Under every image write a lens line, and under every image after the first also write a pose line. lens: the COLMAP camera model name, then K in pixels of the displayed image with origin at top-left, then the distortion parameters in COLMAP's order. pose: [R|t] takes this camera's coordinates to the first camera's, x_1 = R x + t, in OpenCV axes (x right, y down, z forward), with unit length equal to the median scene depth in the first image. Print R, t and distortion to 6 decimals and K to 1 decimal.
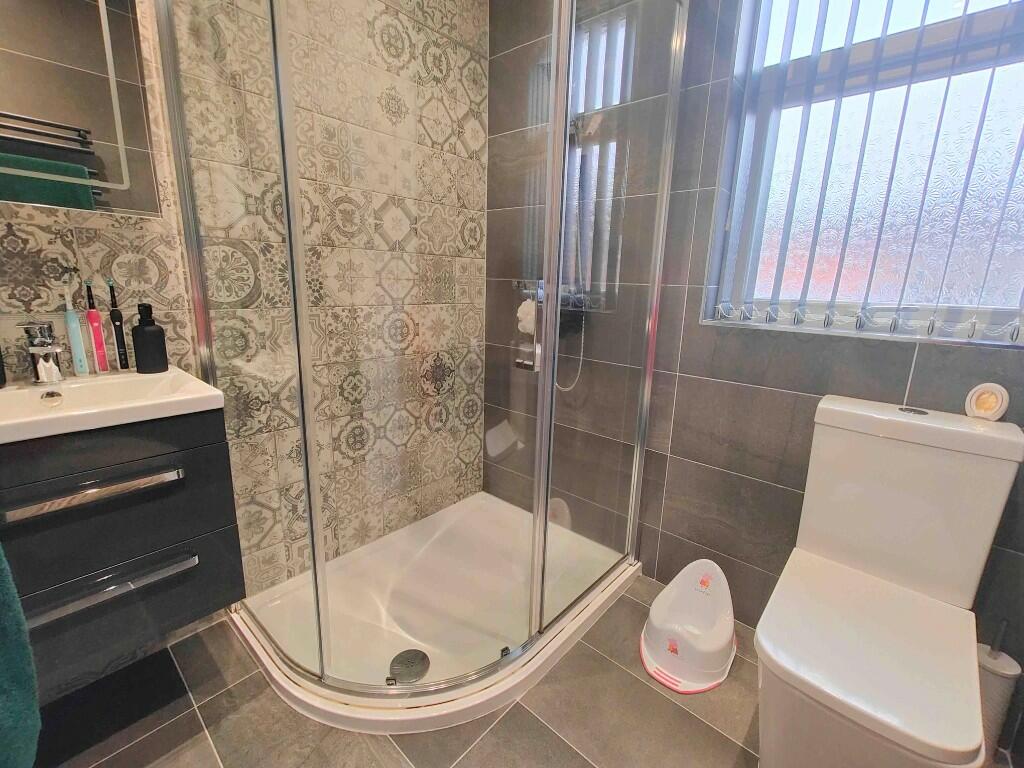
lens RADIAL K [[451.9, 0, 509.5], [0, 451.9, 379.2], [0, 0, 1]] dist [0.013341, -0.000585]
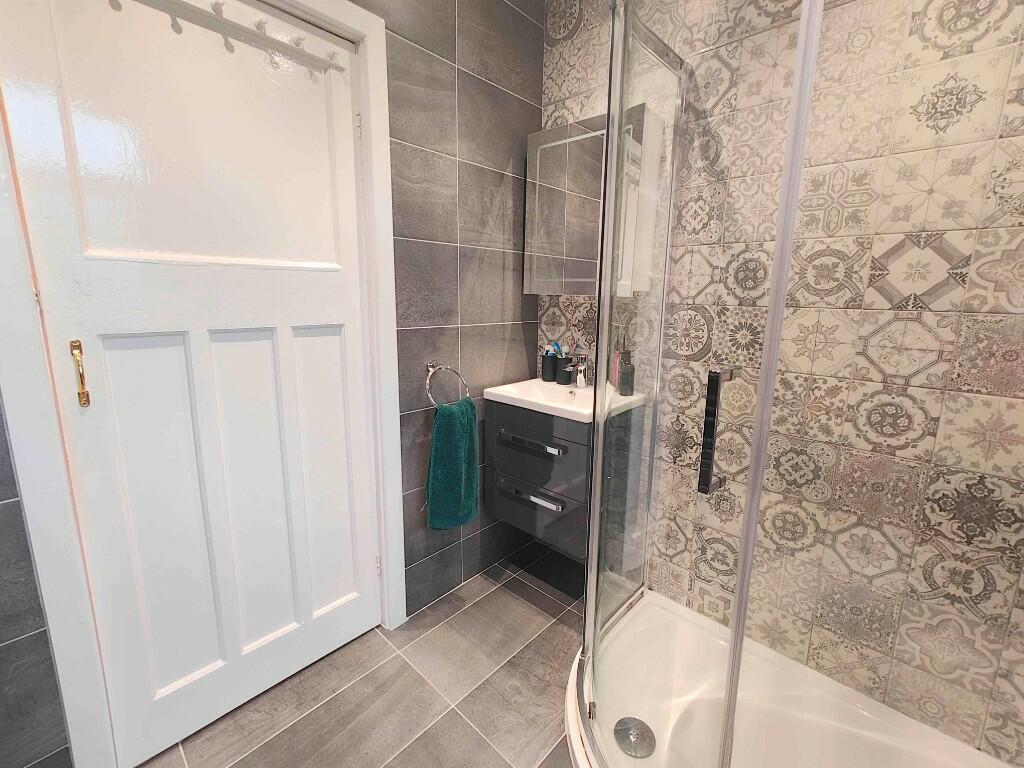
lens RADIAL K [[451.9, 0, 509.5], [0, 451.9, 379.2], [0, 0, 1]] dist [0.013341, -0.000585]
pose [[-0.025487, 0.161257, -0.986583, 0.505888], [-0.230007, 0.959481, 0.162768, -0.161569], [0.972855, 0.231069, 0.012636, 0.440970]]
